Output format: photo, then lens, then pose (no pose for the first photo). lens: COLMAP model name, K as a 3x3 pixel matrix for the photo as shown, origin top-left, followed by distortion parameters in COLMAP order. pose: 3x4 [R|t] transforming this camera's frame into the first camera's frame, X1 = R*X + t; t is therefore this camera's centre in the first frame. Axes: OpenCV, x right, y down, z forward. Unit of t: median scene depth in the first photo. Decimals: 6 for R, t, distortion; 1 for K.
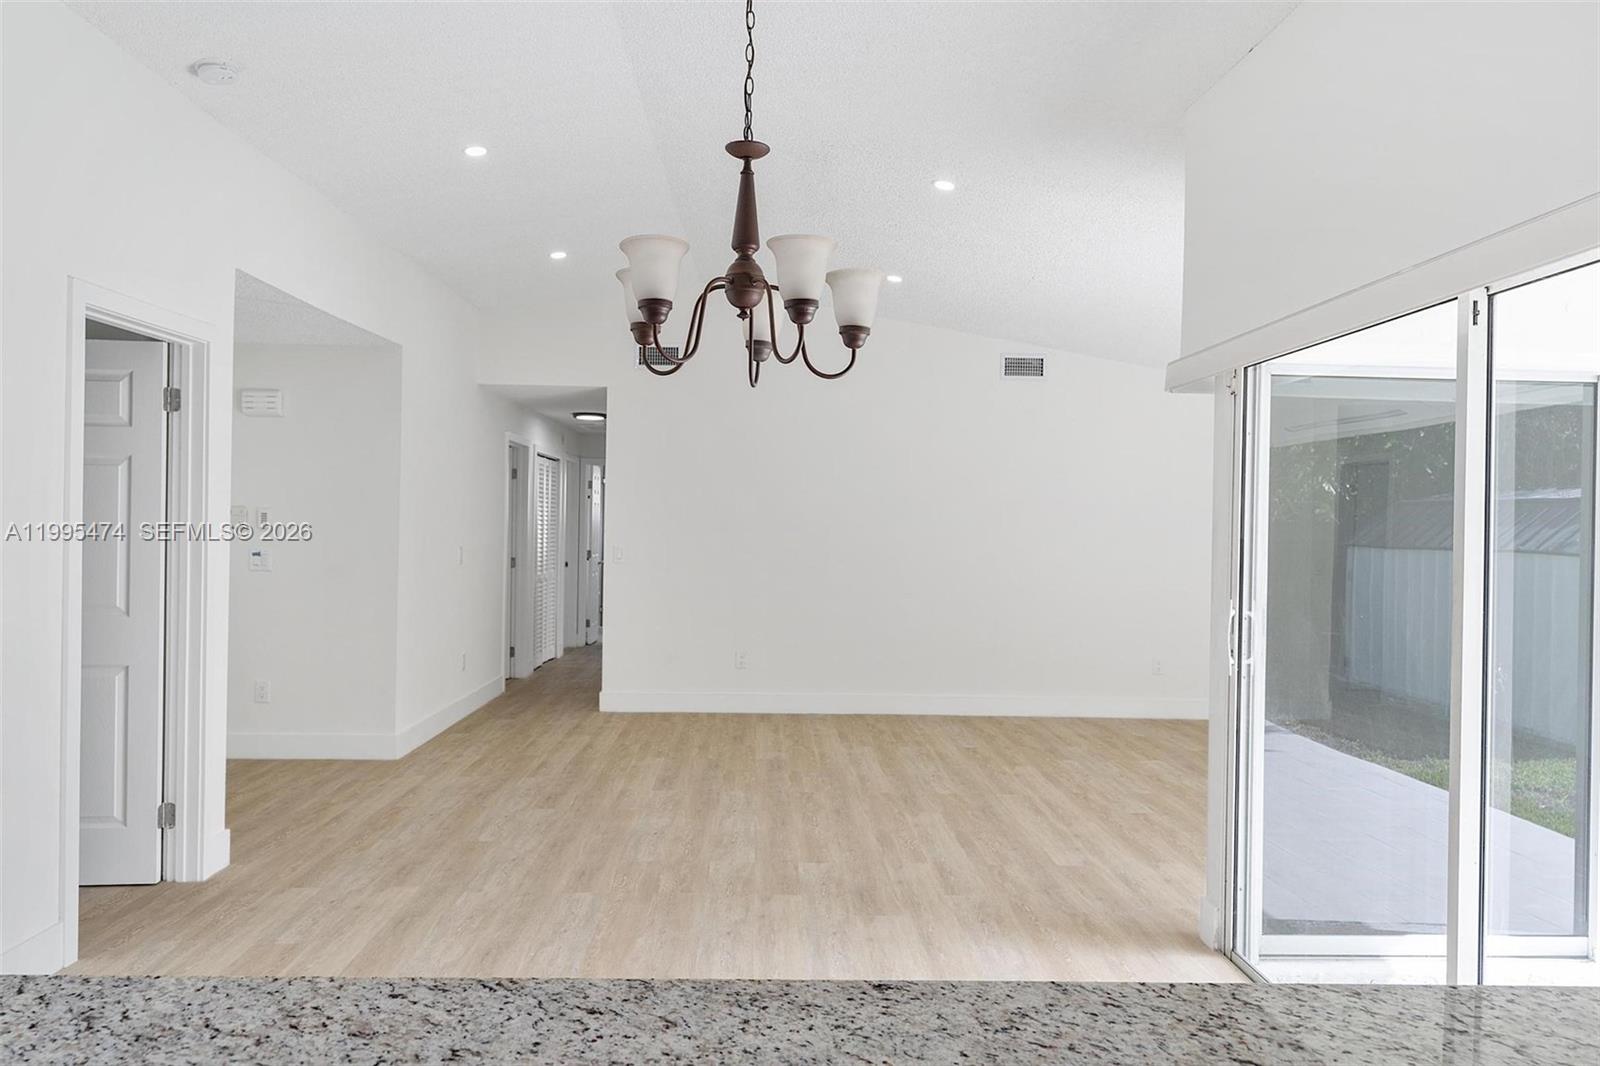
lens RADIAL K [[1152.9, 0, 798.3], [0, 1152.9, 527.0], [0, 0, 1]] dist [0.032521, 0.000973]
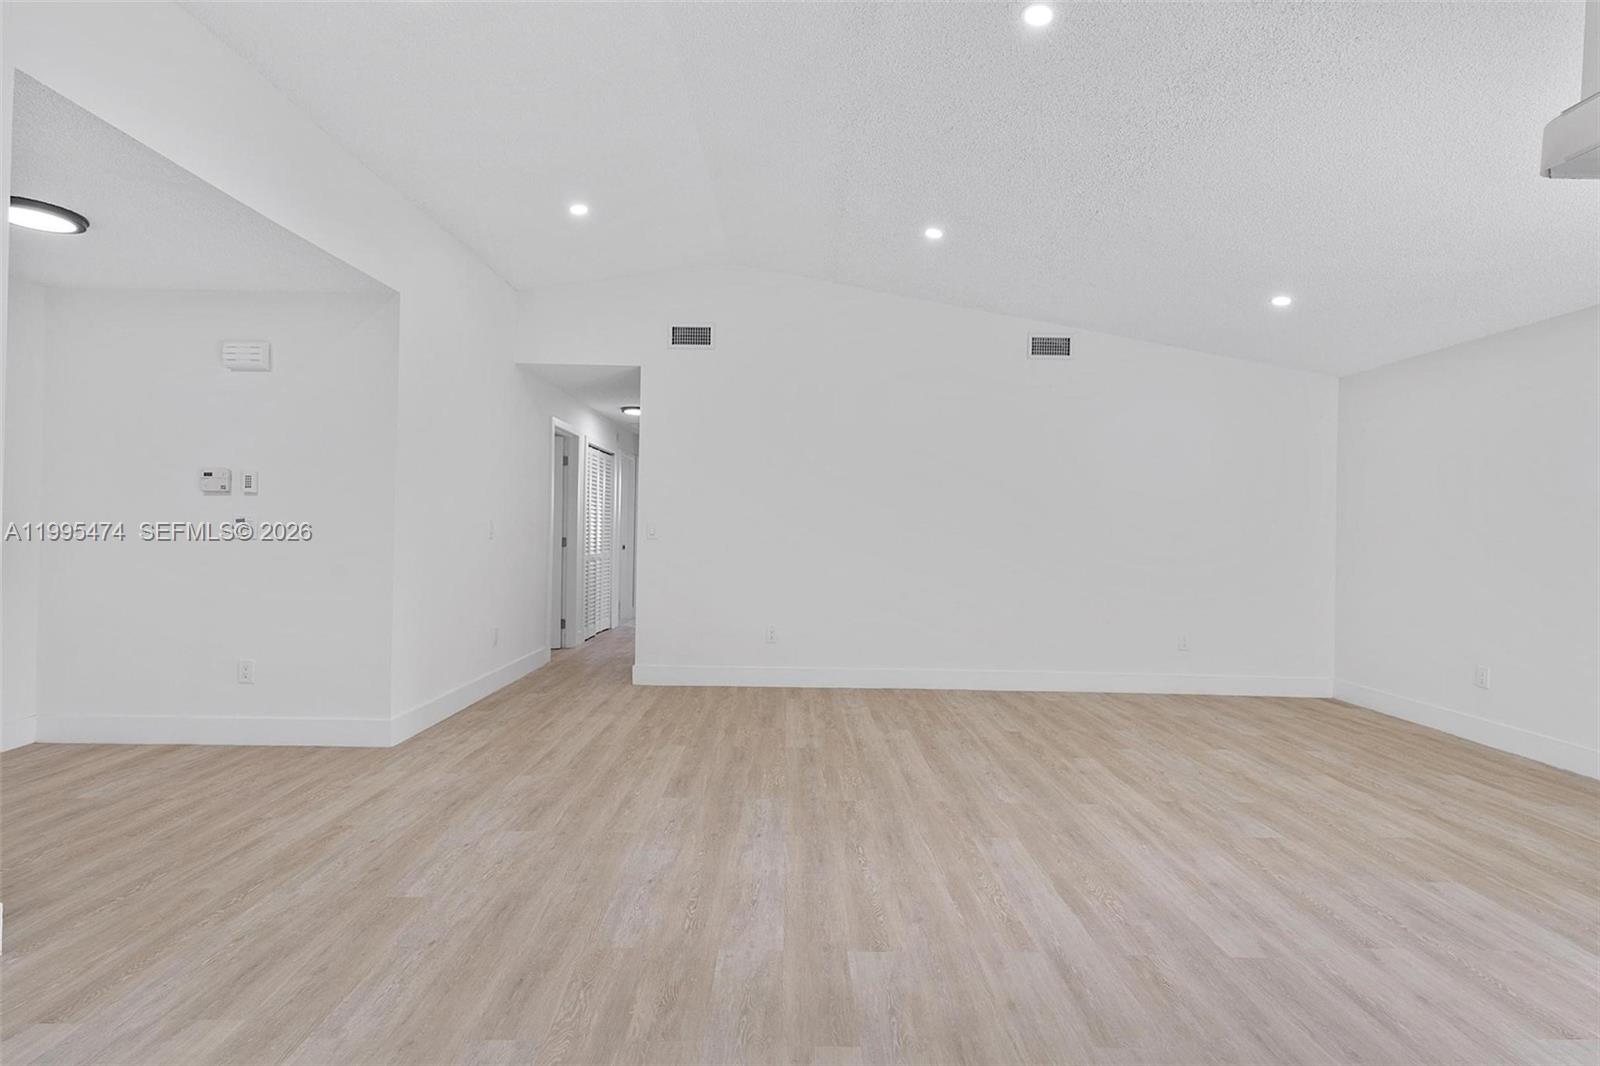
lens RADIAL K [[783.2, 0, 801.0], [0, 783.2, 534.4], [0, 0, 1]] dist [0.000653, 0.000556]
pose [[0.999832, 0.001803, -0.018236, -0.014128], [-0.001765, 0.999996, 0.002120, 0.032098], [0.018240, -0.002088, 0.999831, 0.391543]]
